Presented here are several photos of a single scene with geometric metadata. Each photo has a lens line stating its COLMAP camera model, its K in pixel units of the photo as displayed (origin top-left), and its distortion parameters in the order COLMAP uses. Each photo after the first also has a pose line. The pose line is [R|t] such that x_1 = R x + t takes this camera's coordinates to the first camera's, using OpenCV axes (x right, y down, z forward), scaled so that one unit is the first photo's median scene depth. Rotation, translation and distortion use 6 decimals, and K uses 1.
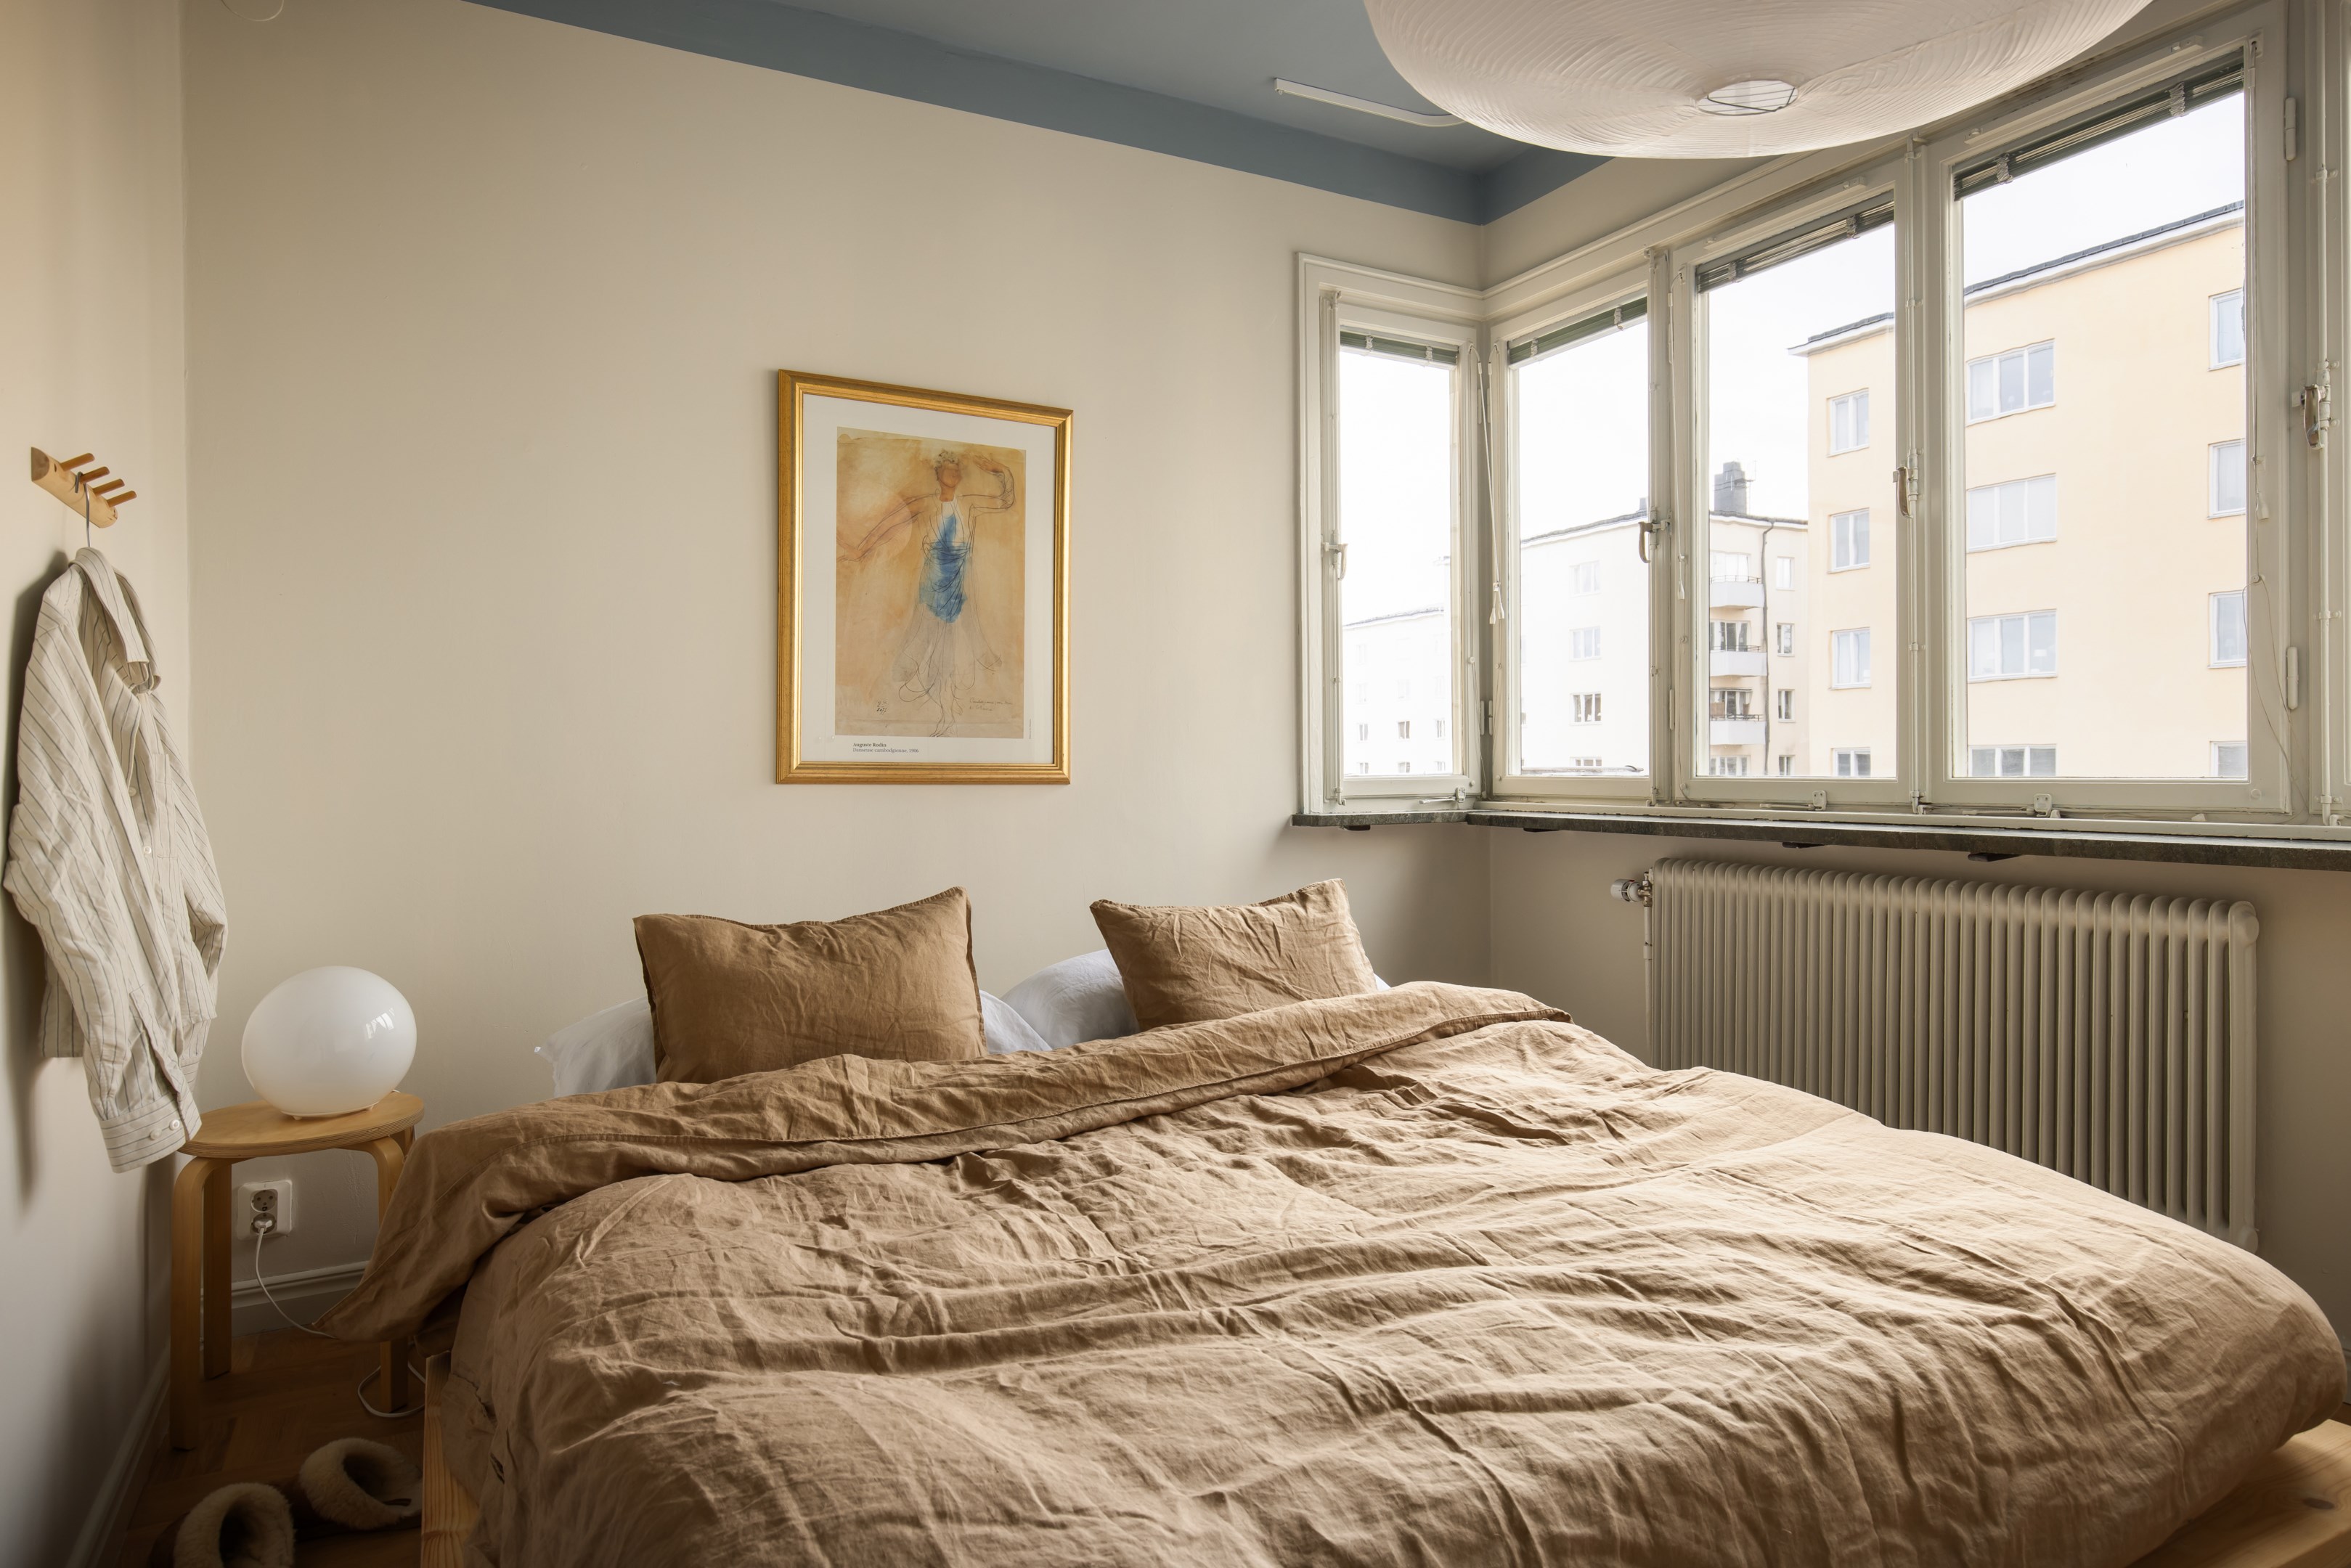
lens RADIAL K [[1370.1, 0, 1175.5], [0, 1370.1, 784.0], [0, 0, 1]] dist [0.005020, -0.001013]
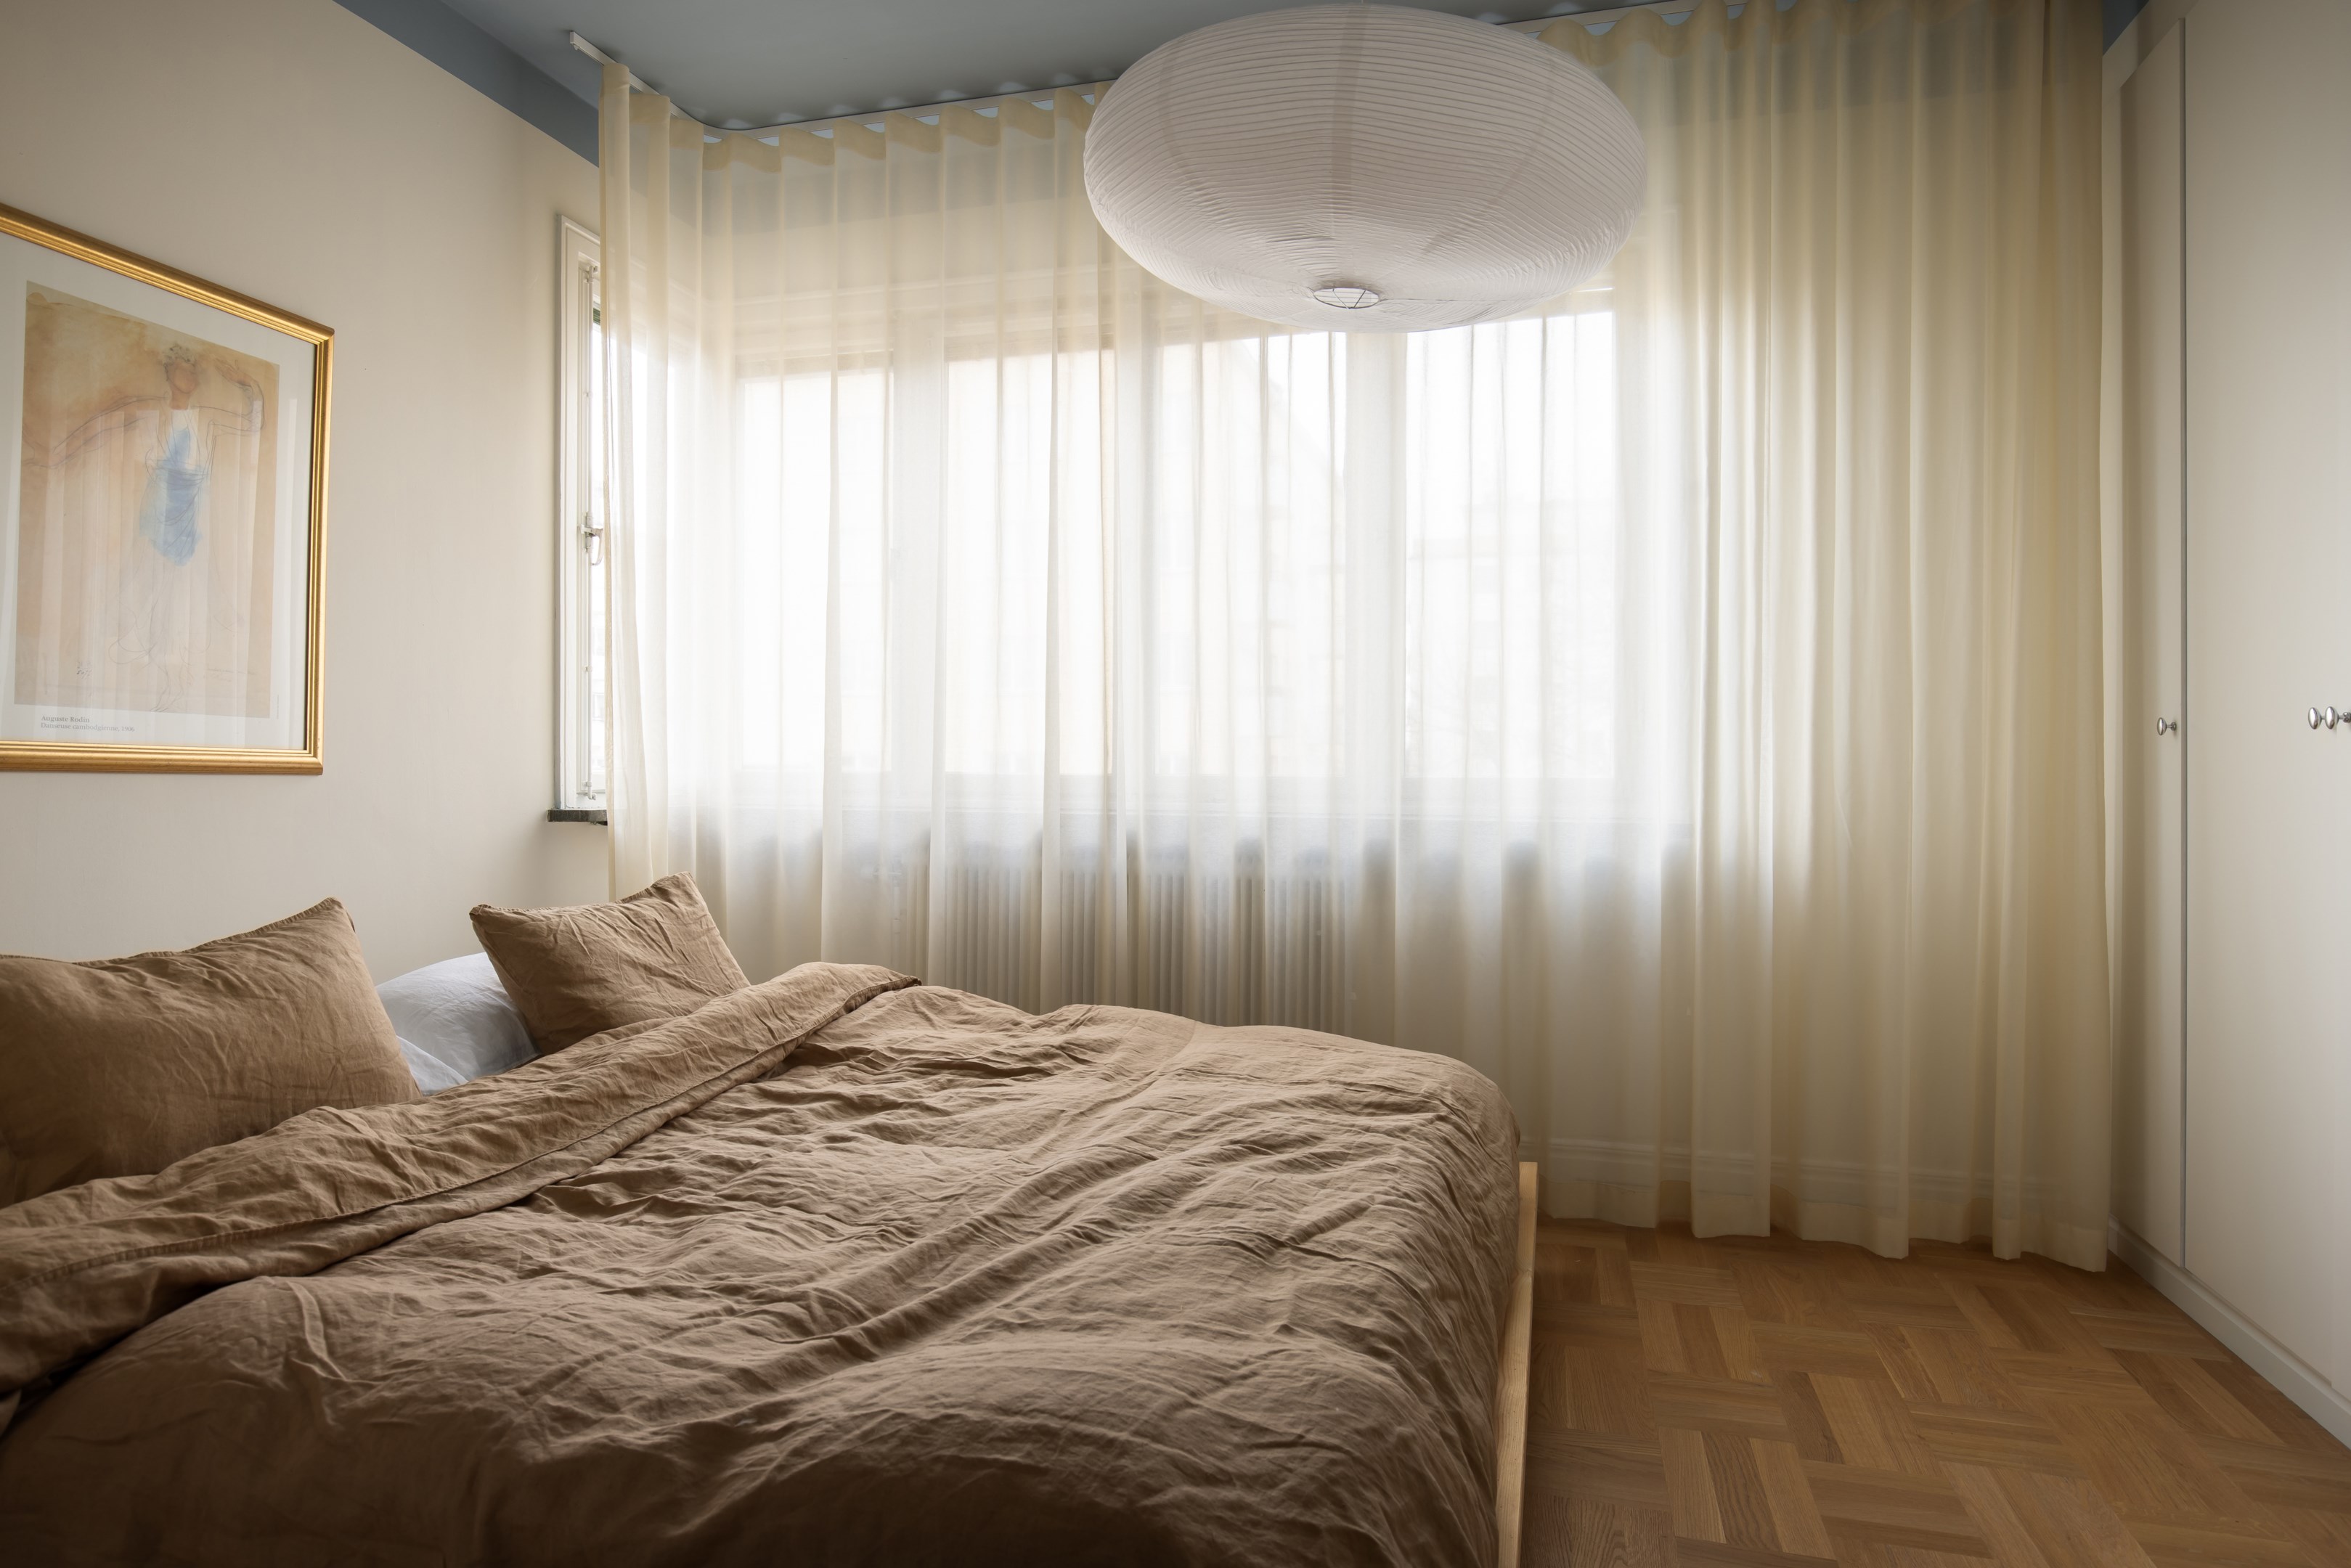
lens RADIAL K [[1323.2, 0, 1174.2], [0, 1323.2, 774.6], [0, 0, 1]] dist [0.000952, -0.000431]
pose [[0.699505, 0.008432, 0.714578, -0.476963], [-0.002572, 0.999954, -0.009282, 0.009829], [-0.714623, 0.004655, 0.699494, 0.110780]]
